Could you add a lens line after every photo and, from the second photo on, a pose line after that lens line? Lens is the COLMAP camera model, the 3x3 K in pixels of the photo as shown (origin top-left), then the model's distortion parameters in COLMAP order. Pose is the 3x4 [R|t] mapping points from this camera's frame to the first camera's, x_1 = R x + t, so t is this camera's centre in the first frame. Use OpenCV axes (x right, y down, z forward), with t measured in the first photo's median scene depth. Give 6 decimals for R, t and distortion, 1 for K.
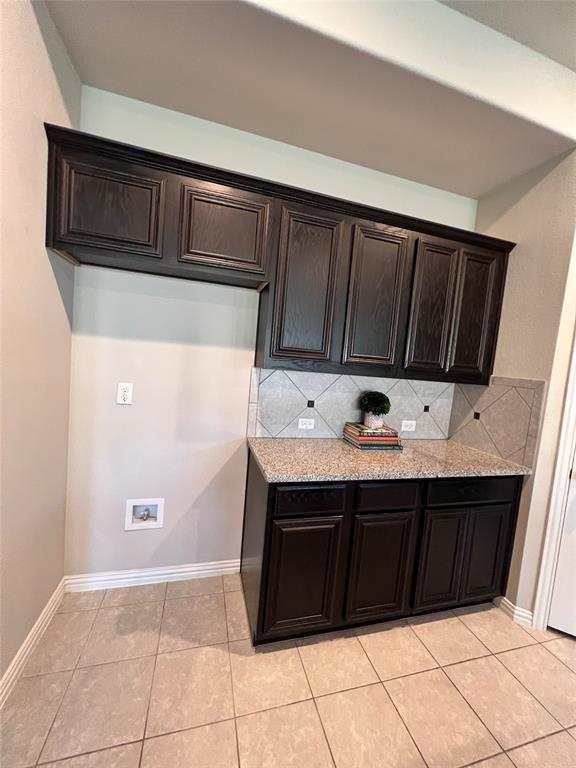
lens RADIAL K [[306.6, 0, 290.6], [0, 306.6, 384.0], [0, 0, 1]] dist [0.000184, -0.000192]
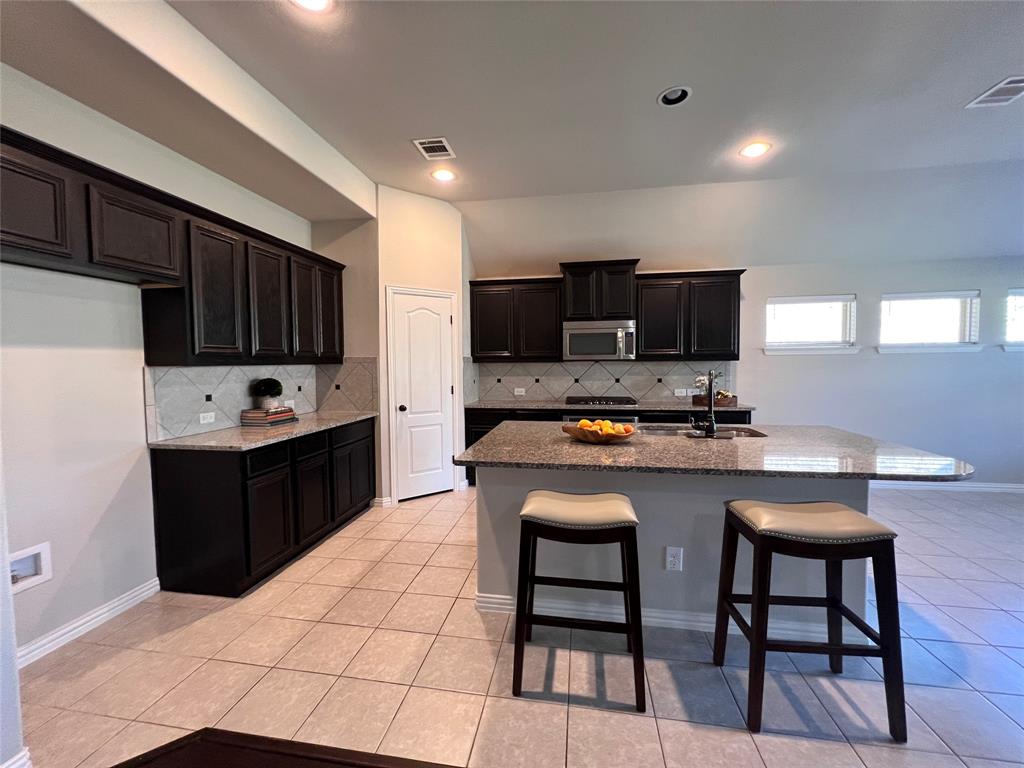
lens RADIAL K [[408.8, 0, 513.2], [0, 408.8, 380.7], [0, 0, 1]] dist [0.000184, -0.000192]
pose [[0.427651, -0.131747, 0.894291, -0.747701], [0.111432, 0.989460, 0.092480, -0.005633], [-0.897049, 0.060104, 0.437825, -0.544682]]
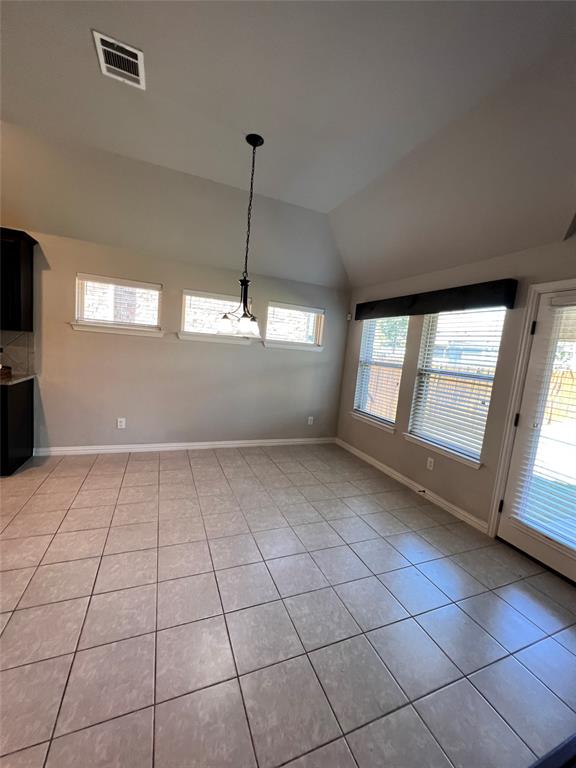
lens RADIAL K [[306.6, 0, 290.6], [0, 306.6, 384.0], [0, 0, 1]] dist [0.000184, -0.000192]
pose [[-0.105263, -0.216413, 0.970611, 0.050108], [-0.029139, 0.976285, 0.214518, 0.114692], [-0.994017, -0.005702, -0.109073, -1.855838]]
